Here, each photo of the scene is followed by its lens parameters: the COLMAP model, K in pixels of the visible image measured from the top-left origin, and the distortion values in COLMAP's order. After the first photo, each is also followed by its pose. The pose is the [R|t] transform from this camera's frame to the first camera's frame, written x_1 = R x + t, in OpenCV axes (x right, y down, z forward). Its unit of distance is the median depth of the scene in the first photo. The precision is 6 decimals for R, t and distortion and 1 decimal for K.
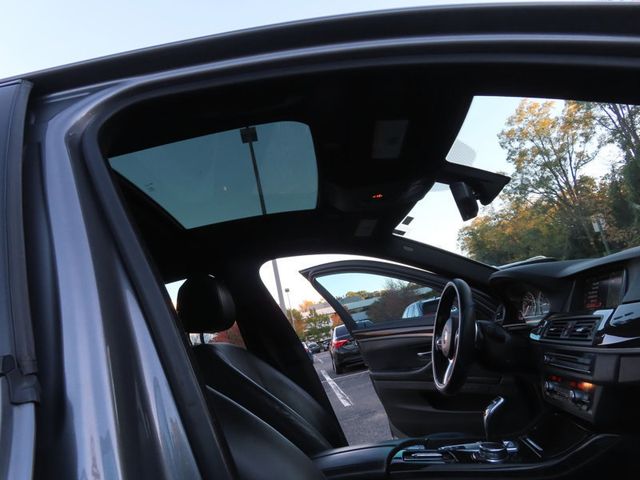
lens RADIAL K [[458.6, 0, 316.9], [0, 458.6, 241.1], [0, 0, 1]] dist [-0.010958, 0.008367]
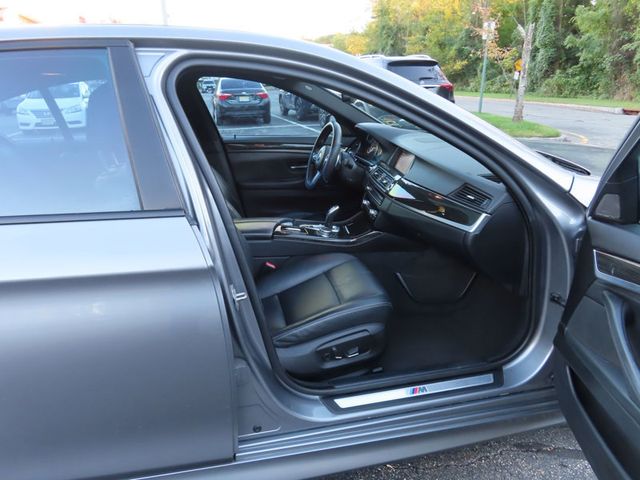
lens RADIAL K [[458.6, 0, 316.9], [0, 458.6, 241.1], [0, 0, 1]] dist [-0.010958, 0.008367]
pose [[0.950492, 0.105454, 0.292309, -0.160253], [-0.239310, 0.848461, 0.472065, -0.304902], [-0.198232, -0.518646, 0.831691, -0.468726]]
